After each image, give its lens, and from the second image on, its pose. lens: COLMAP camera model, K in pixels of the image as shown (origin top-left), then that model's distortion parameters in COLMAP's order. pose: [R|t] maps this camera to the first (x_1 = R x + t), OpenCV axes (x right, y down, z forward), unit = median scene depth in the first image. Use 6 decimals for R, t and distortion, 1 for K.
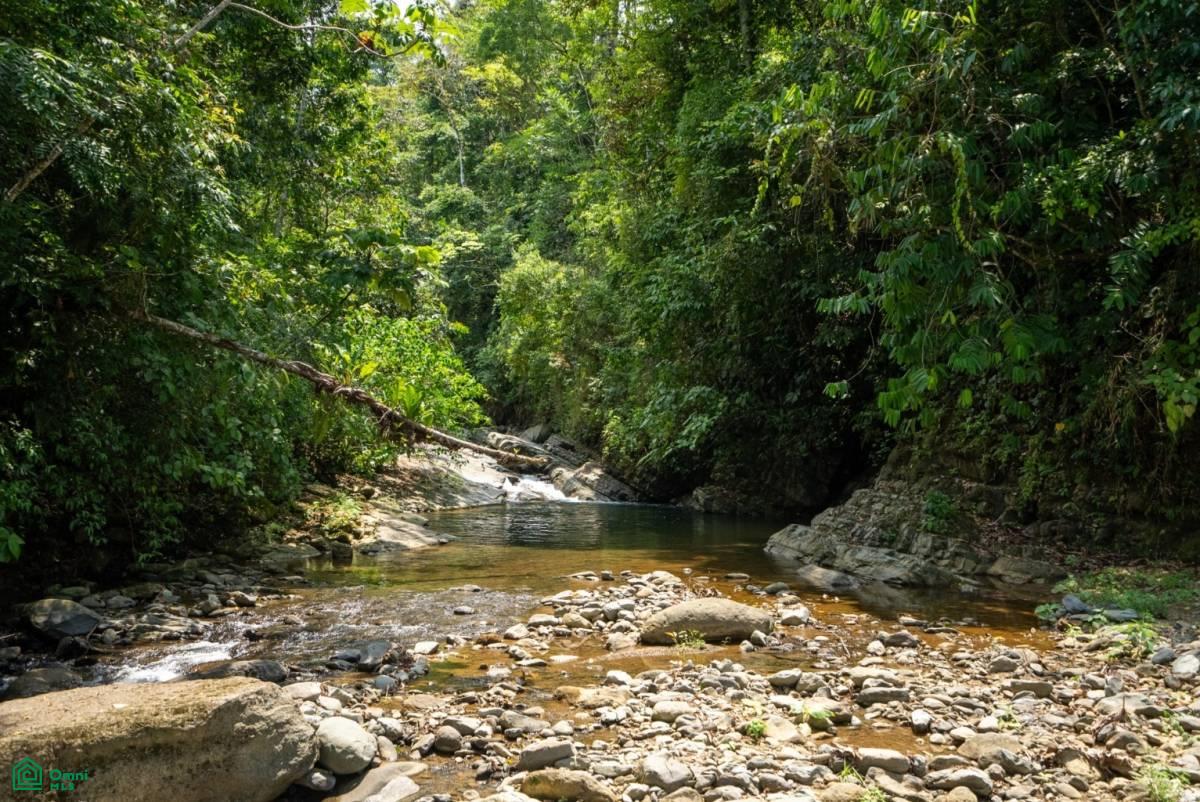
lens RADIAL K [[1114.1, 0, 600.0], [0, 1114.1, 401.0], [0, 0, 1]] dist [0.076953, 0.008976]
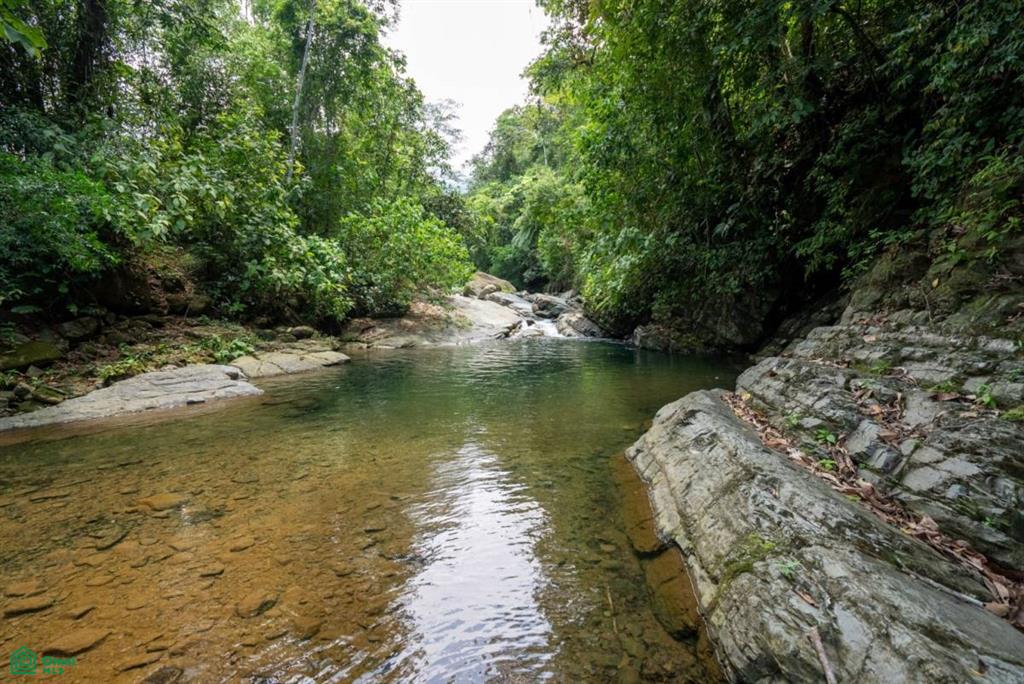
lens RADIAL K [[458.9, 0, 512.4], [0, 458.9, 344.8], [0, 0, 1]] dist [-0.060652, 0.024571]
pose [[0.956815, 0.002526, -0.290688, 0.293687], [0.030977, 0.993383, 0.110595, 0.118619], [0.289044, -0.114824, 0.950405, 1.499888]]
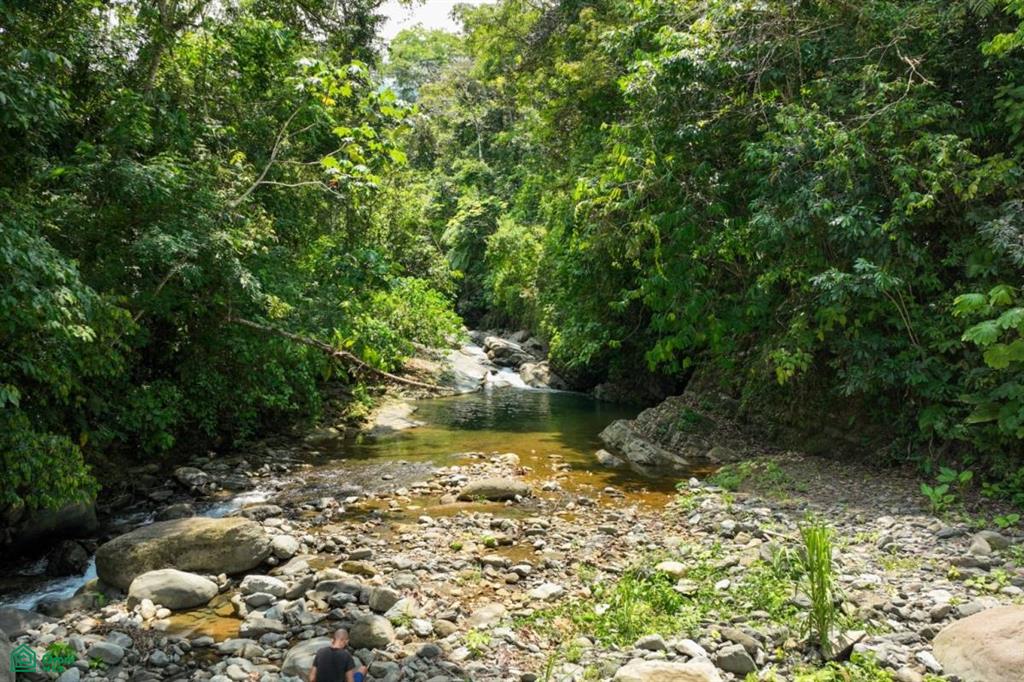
lens RADIAL K [[823.6, 0, 512.0], [0, 823.6, 341.0], [0, 0, 1]] dist [0.005336, -0.004792]
pose [[0.992627, 0.005039, -0.121100, 0.312793], [0.002624, 0.998008, 0.063037, -0.162871], [0.121177, -0.062890, 0.990637, -0.439877]]
